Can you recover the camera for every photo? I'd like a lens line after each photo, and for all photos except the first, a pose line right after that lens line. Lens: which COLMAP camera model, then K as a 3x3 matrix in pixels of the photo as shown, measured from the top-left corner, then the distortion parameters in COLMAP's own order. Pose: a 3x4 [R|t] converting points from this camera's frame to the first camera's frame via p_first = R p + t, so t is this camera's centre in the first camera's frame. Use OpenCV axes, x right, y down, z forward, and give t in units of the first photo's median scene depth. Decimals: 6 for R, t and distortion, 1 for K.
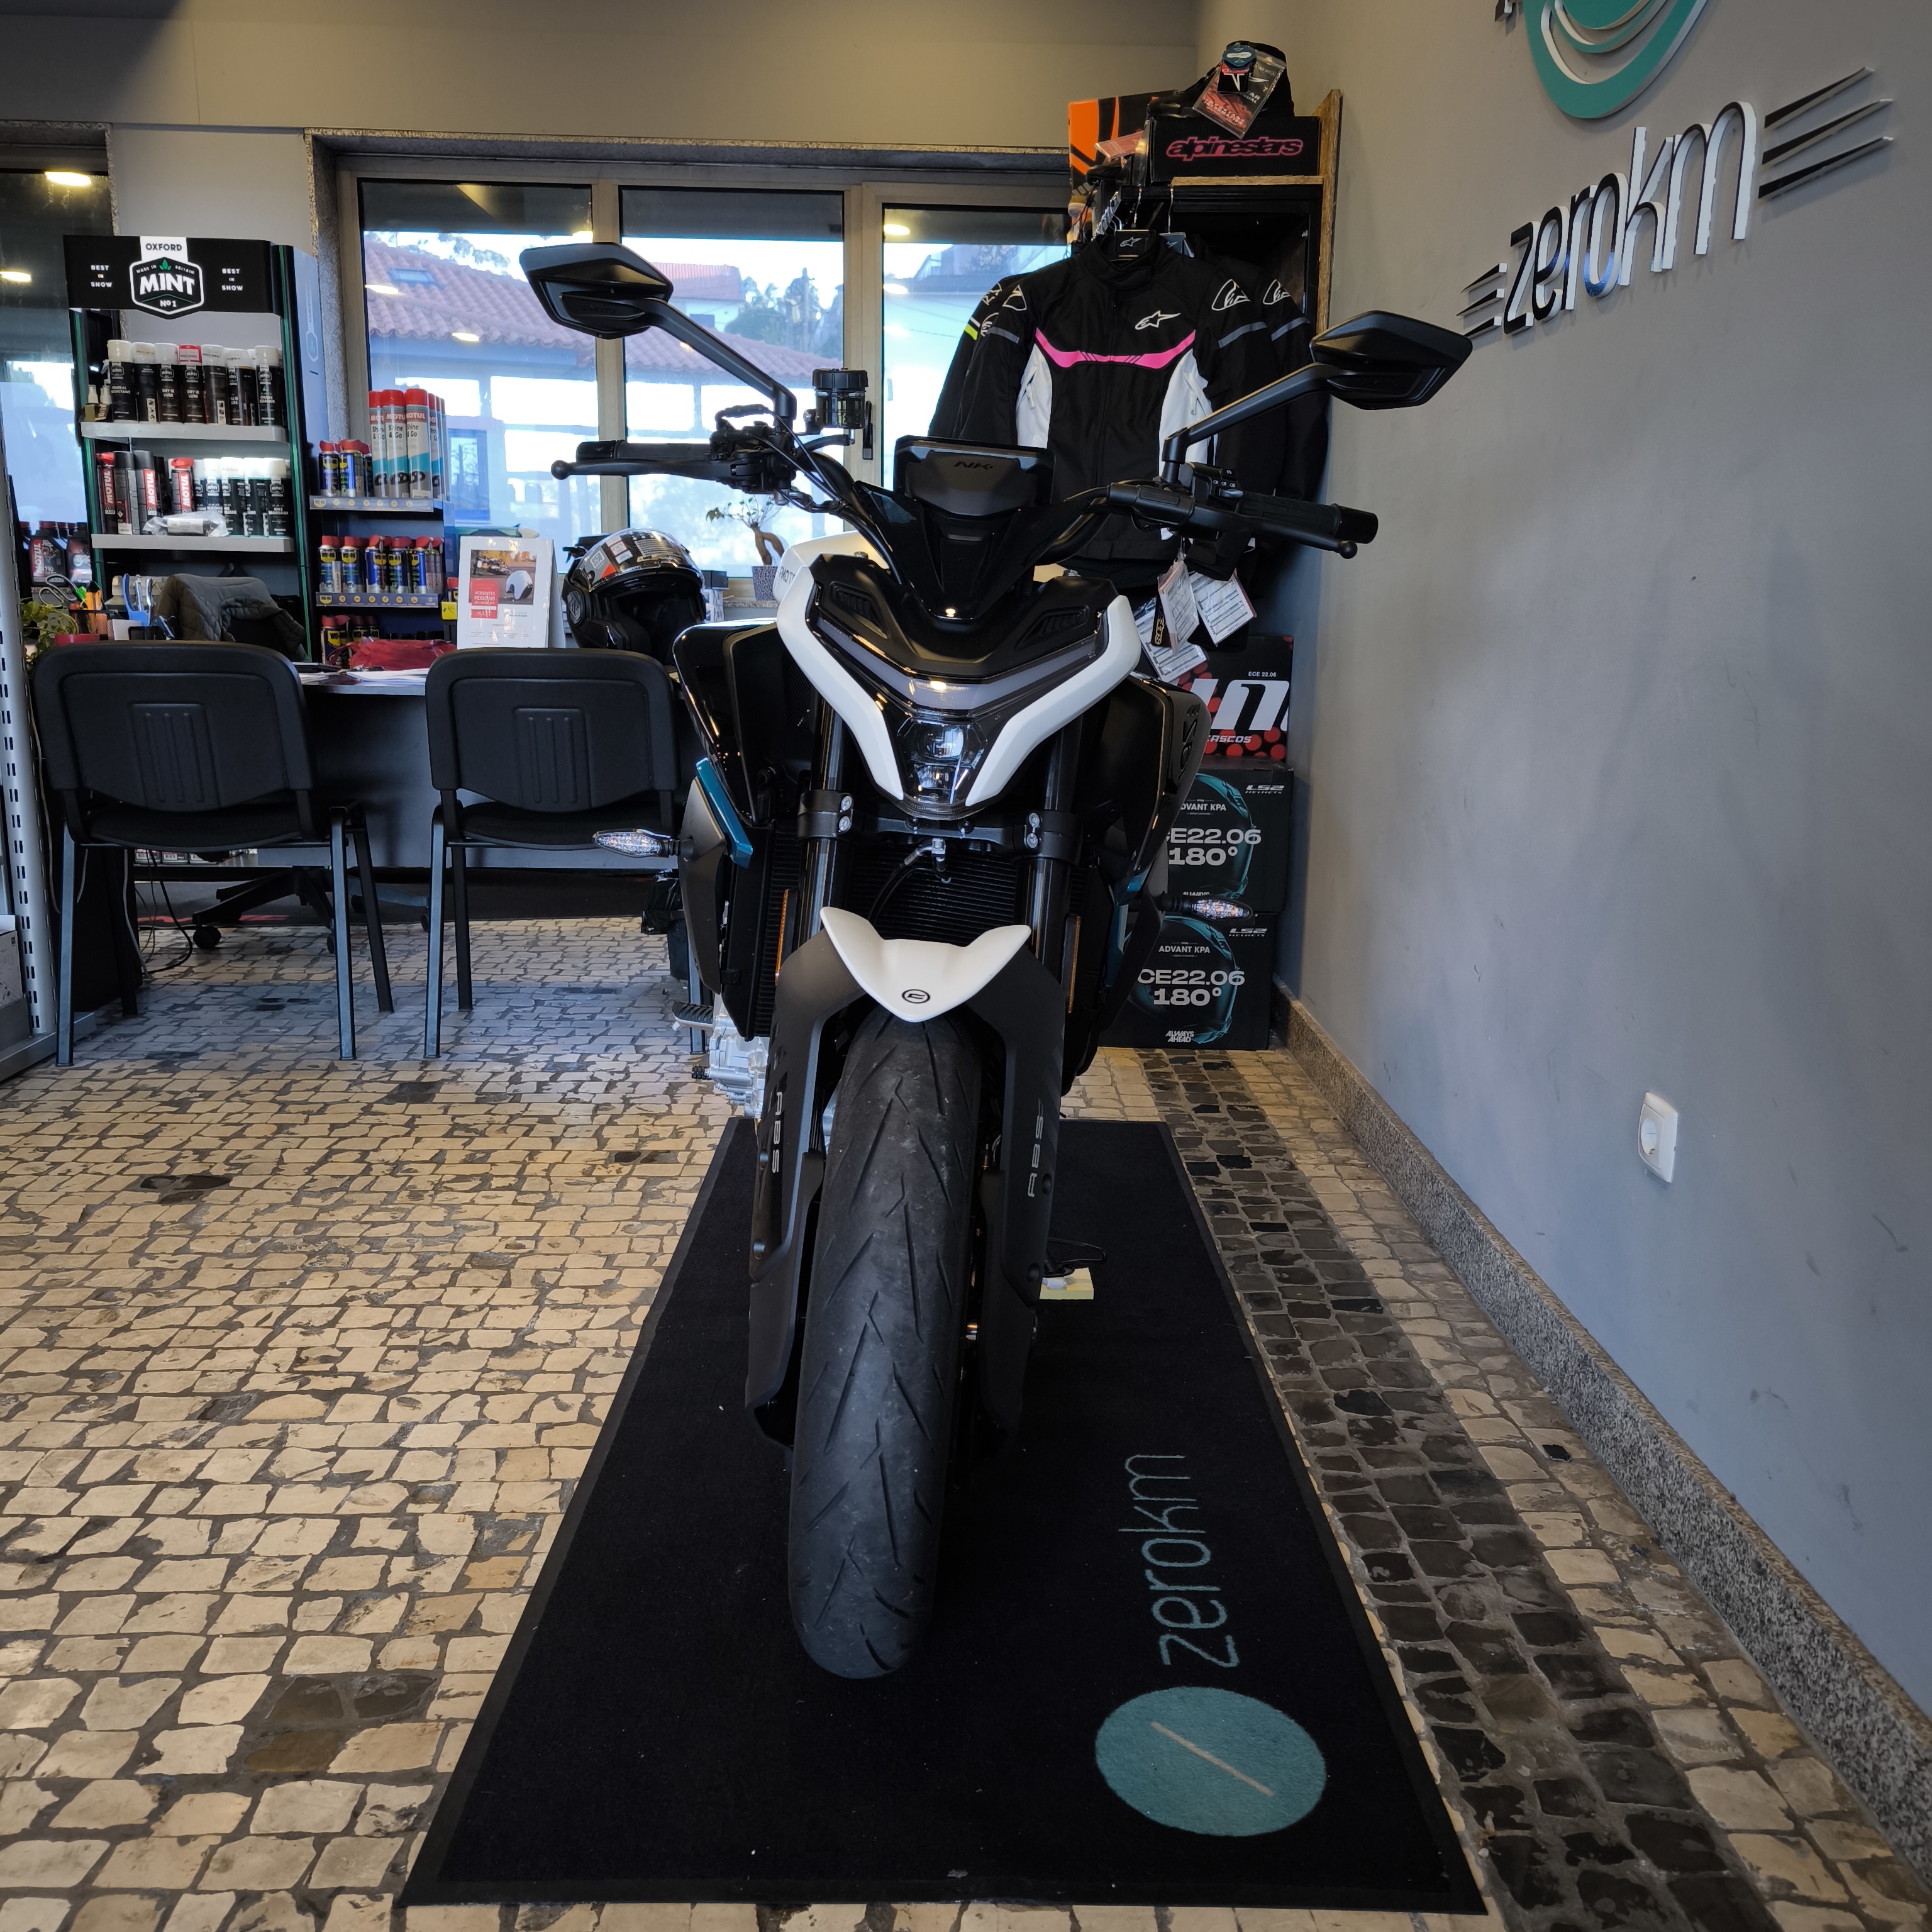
lens RADIAL K [[1796.7, 0, 976.3], [0, 1796.7, 957.3], [0, 0, 1]] dist [0.011203, 0.000000]
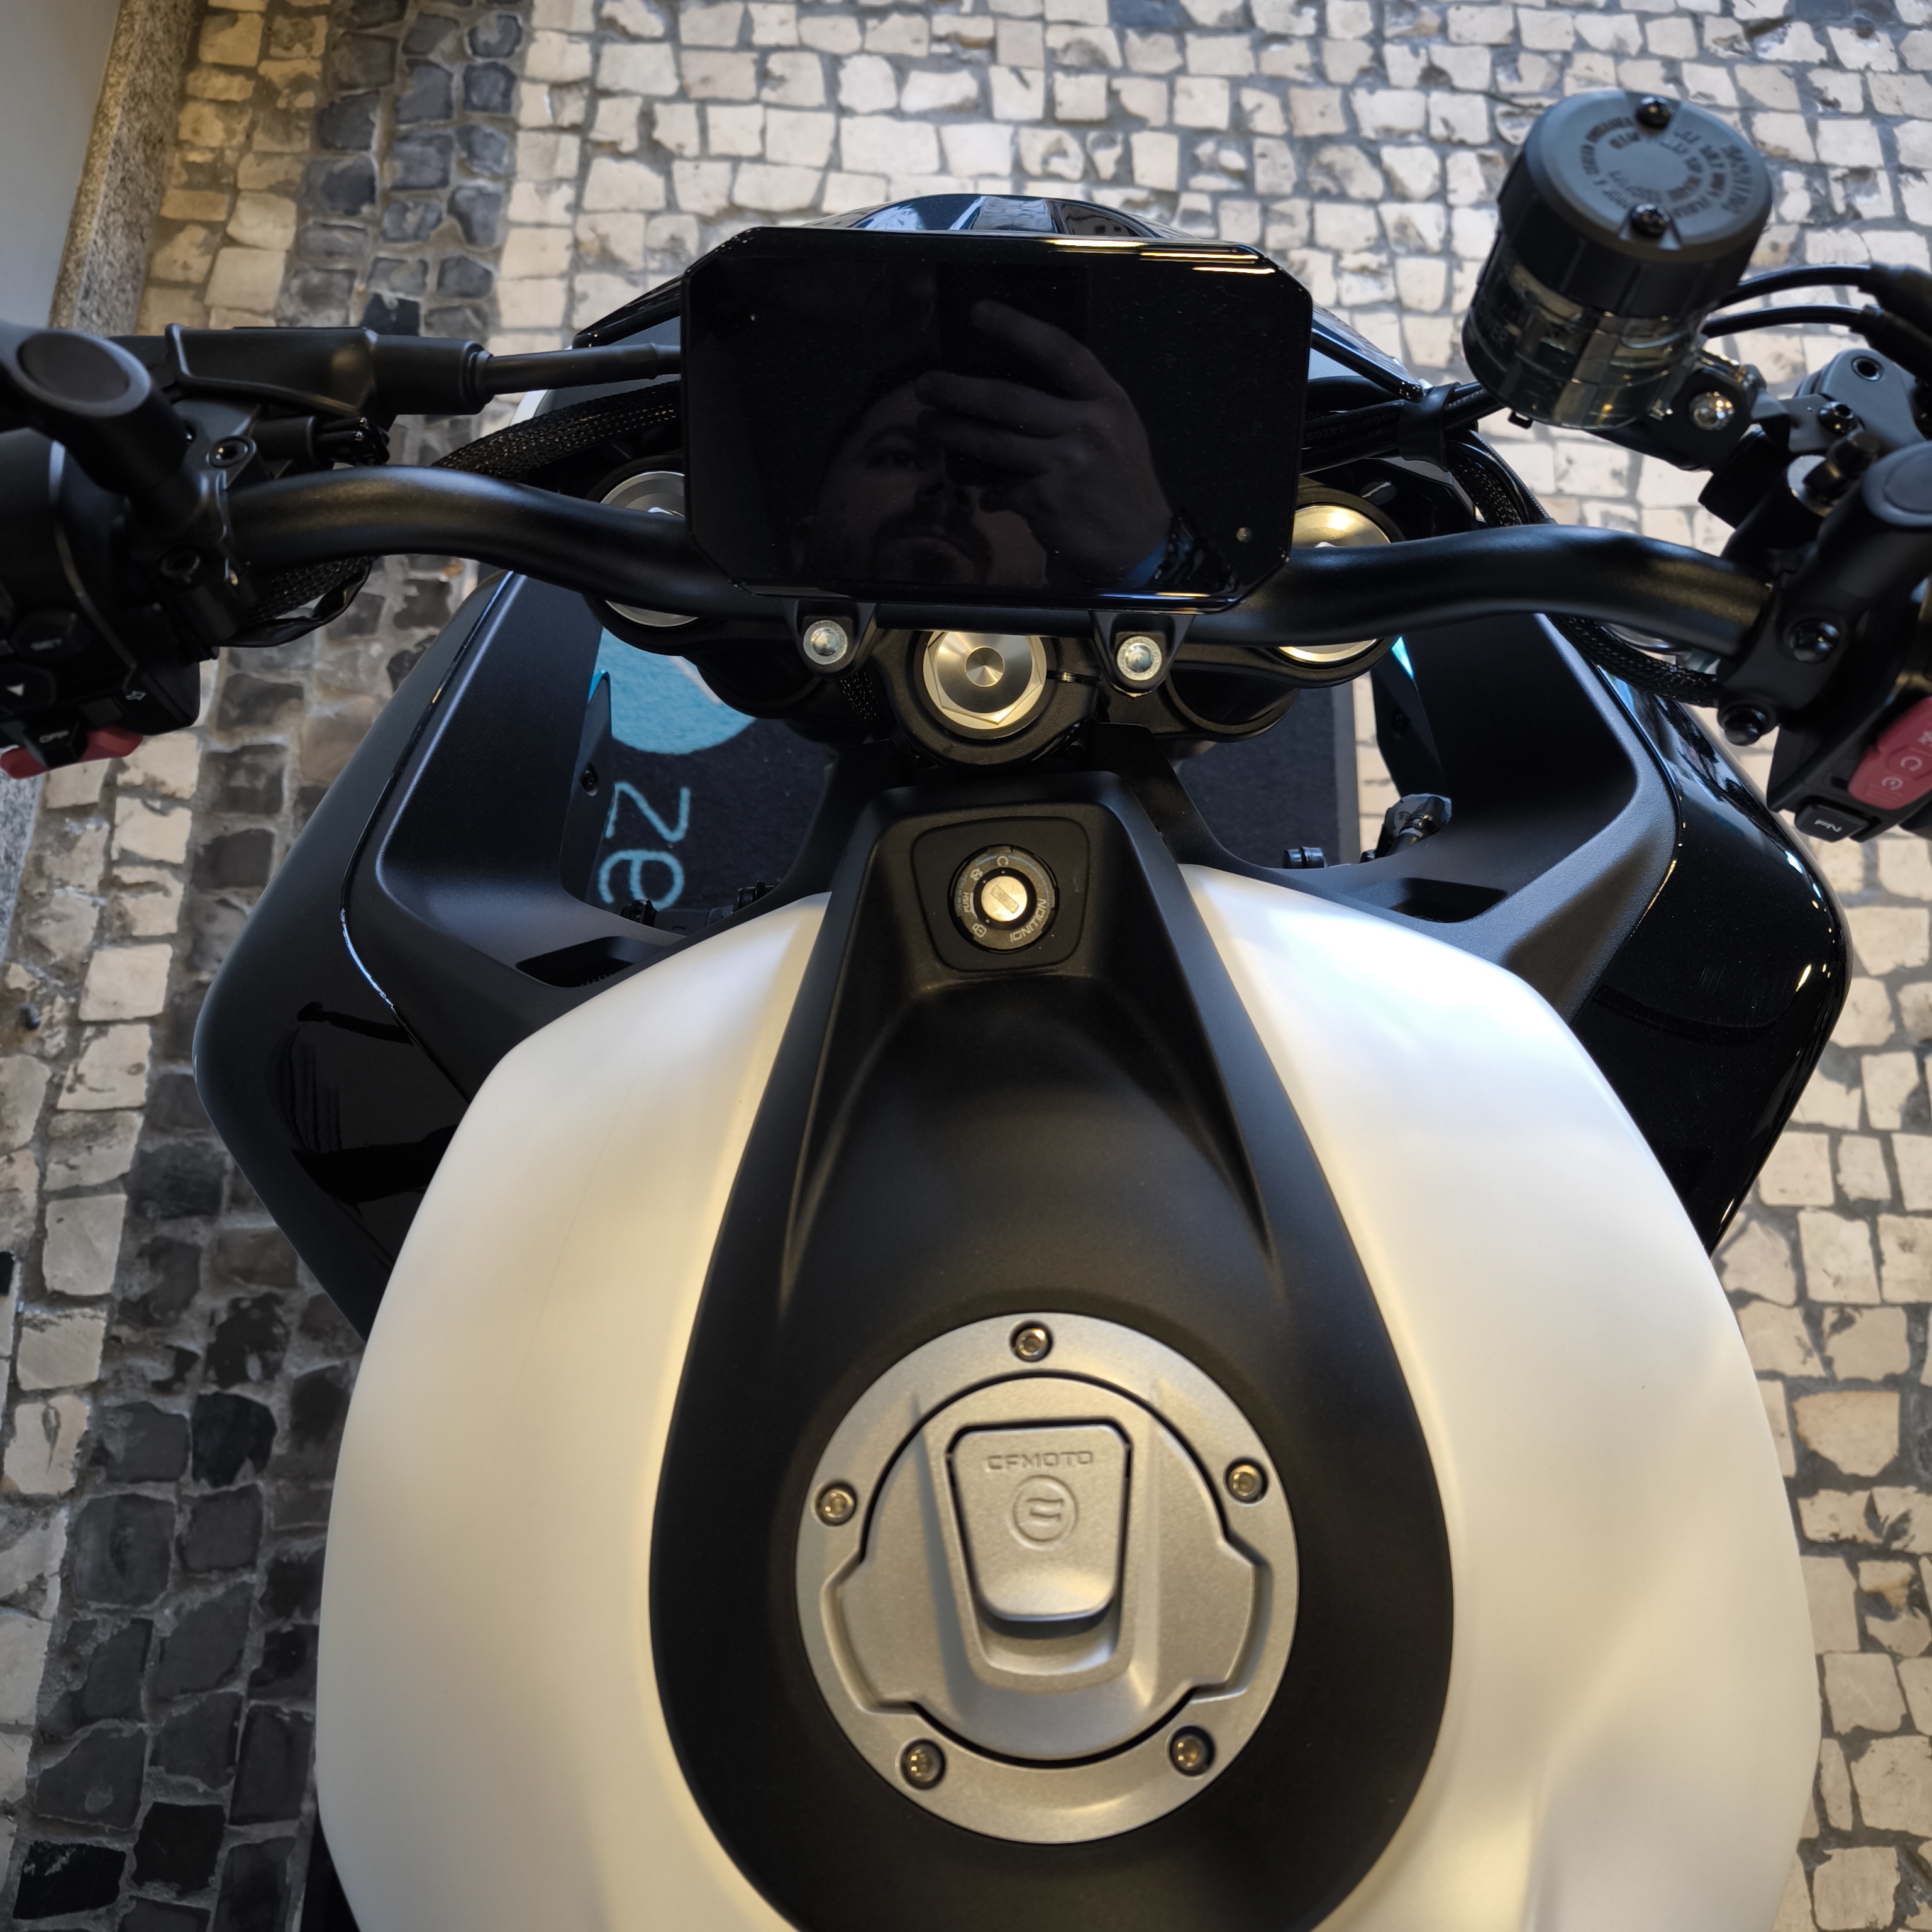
lens RADIAL K [[1796.7, 0, 978.8], [0, 1796.7, 964.8], [0, 0, 1]] dist [0.011203, 0.000000]
pose [[-0.995960, -0.057628, -0.068872, 0.007441], [-0.076410, 0.140901, 0.987071, -0.420615], [-0.047179, 0.988345, -0.144735, 0.925171]]
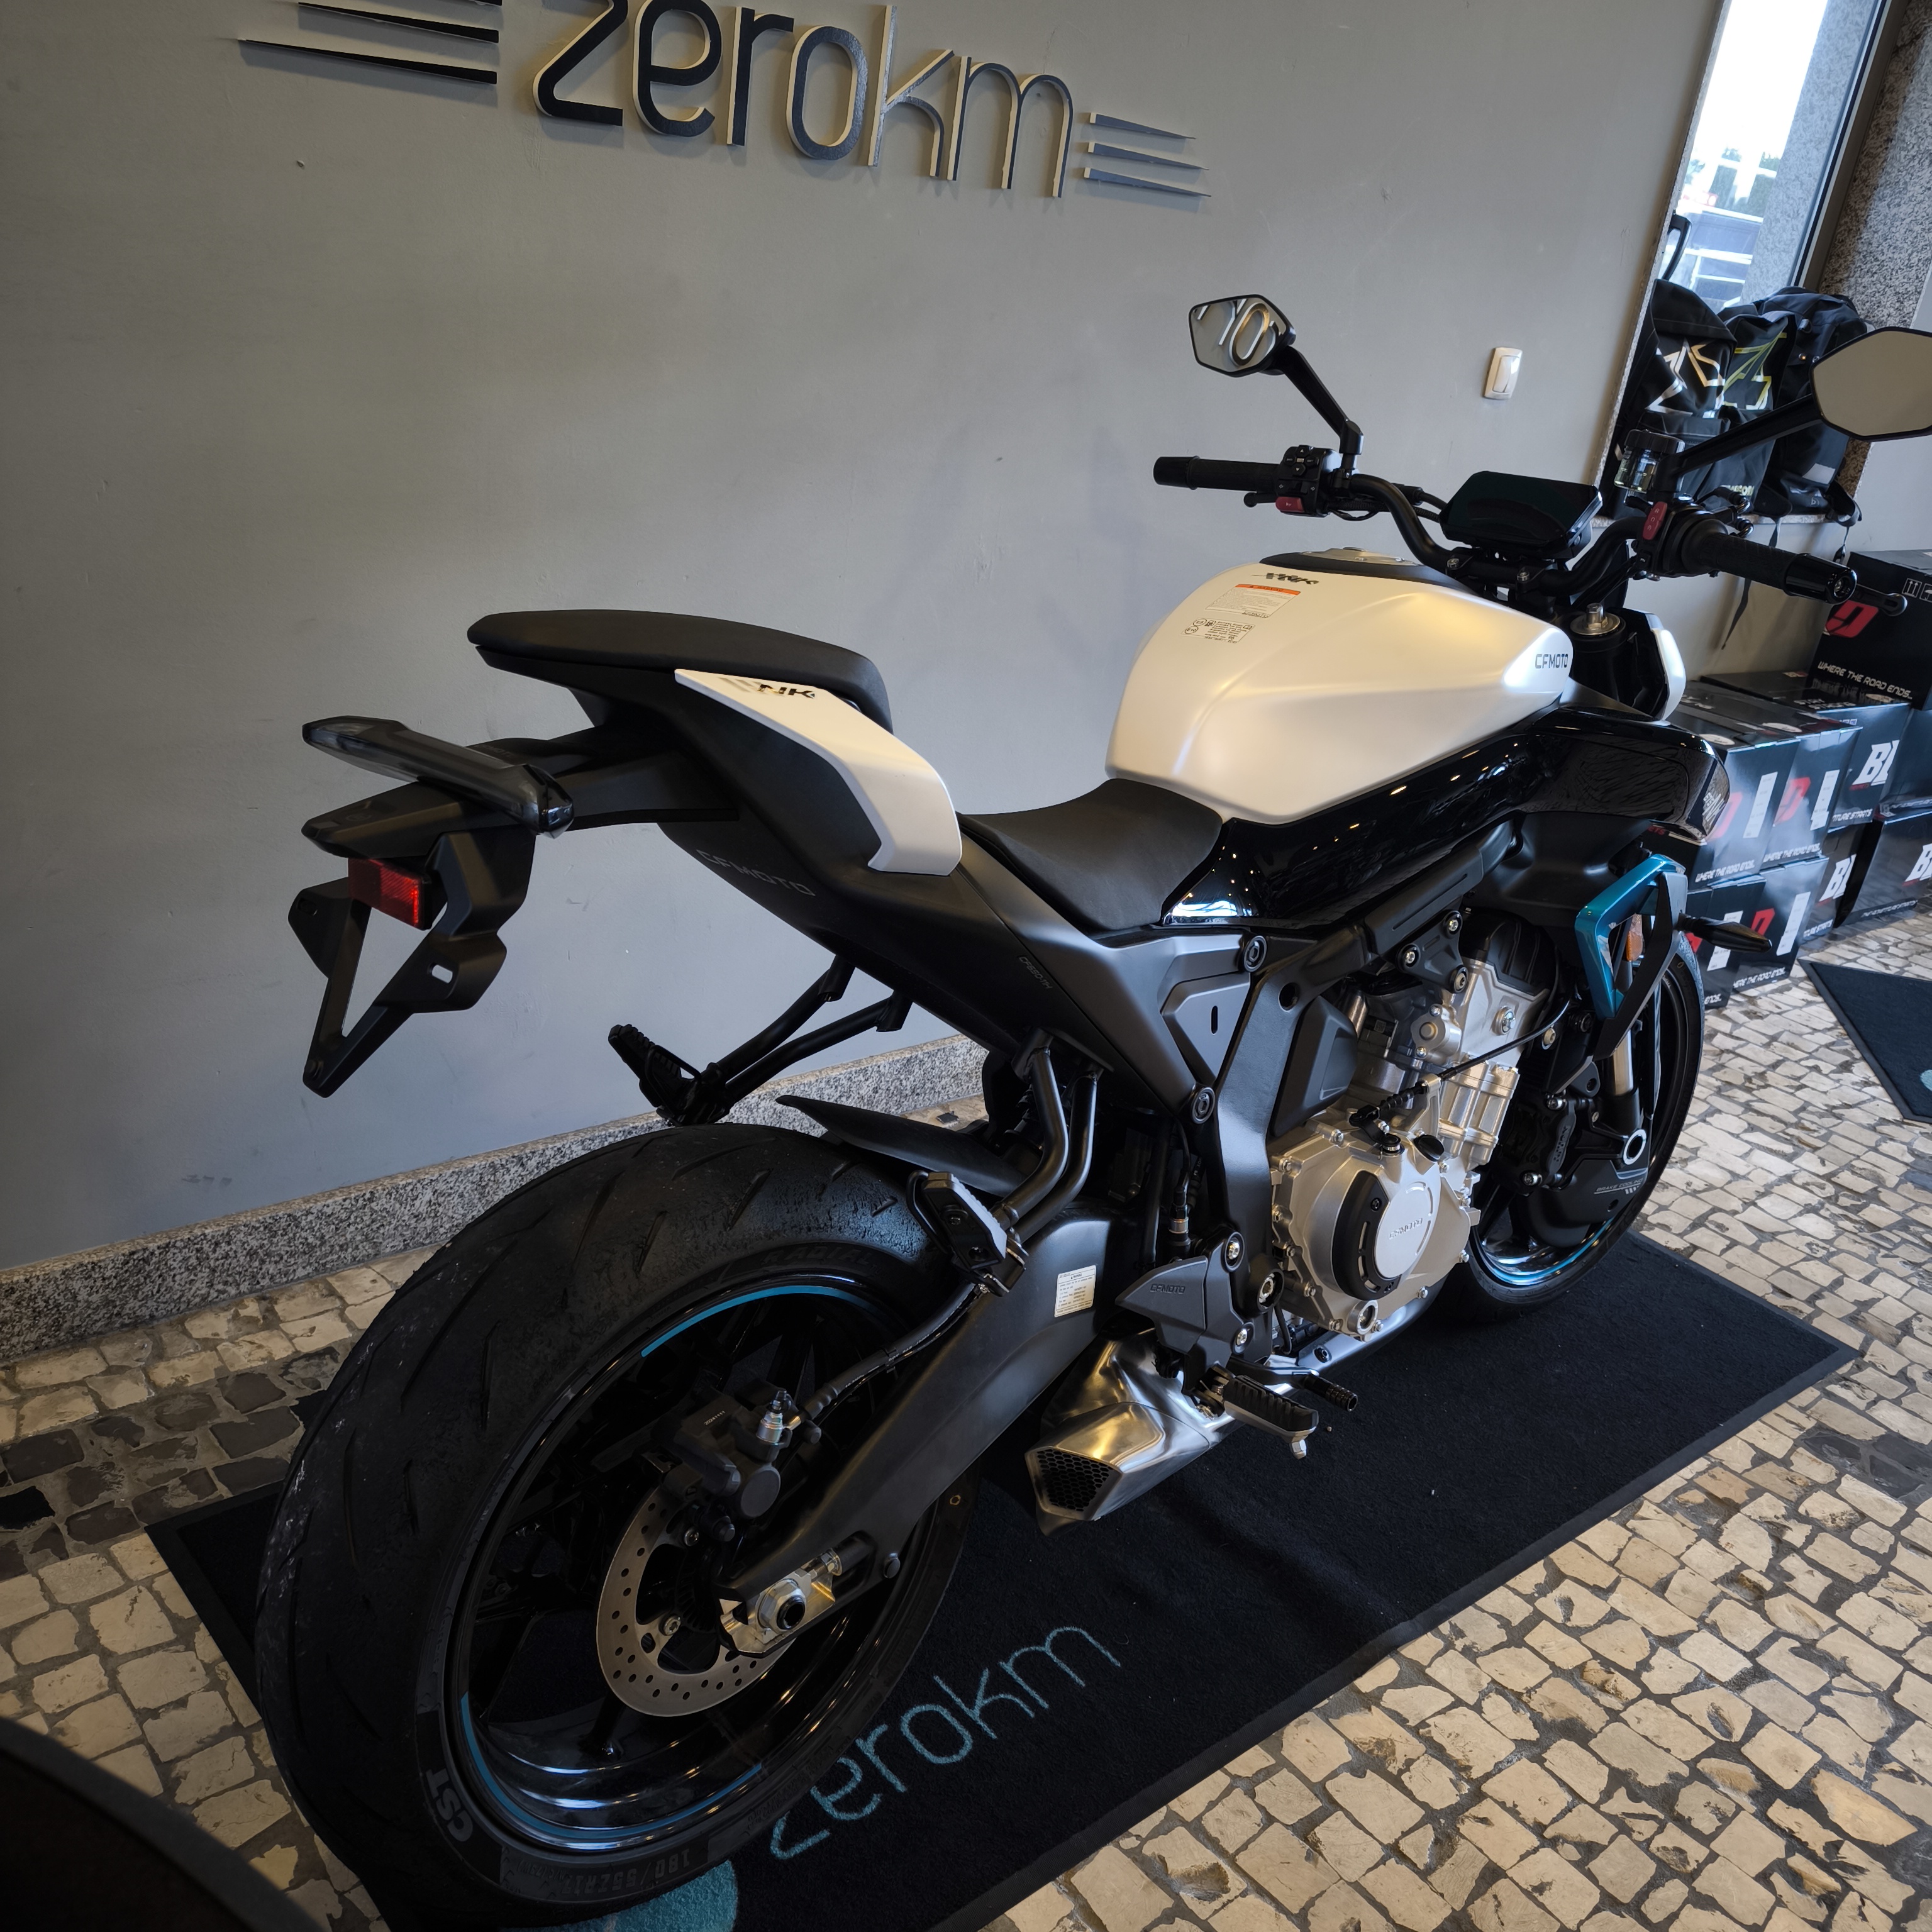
lens RADIAL K [[1796.7, 0, 954.4], [0, 1796.7, 983.3], [0, 0, 1]] dist [0.011203, 0.000000]
pose [[-0.620727, -0.401304, 0.673538, -0.518239], [0.019836, 0.850762, 0.525177, -0.494033], [-0.783776, 0.339351, -0.520131, 1.589572]]
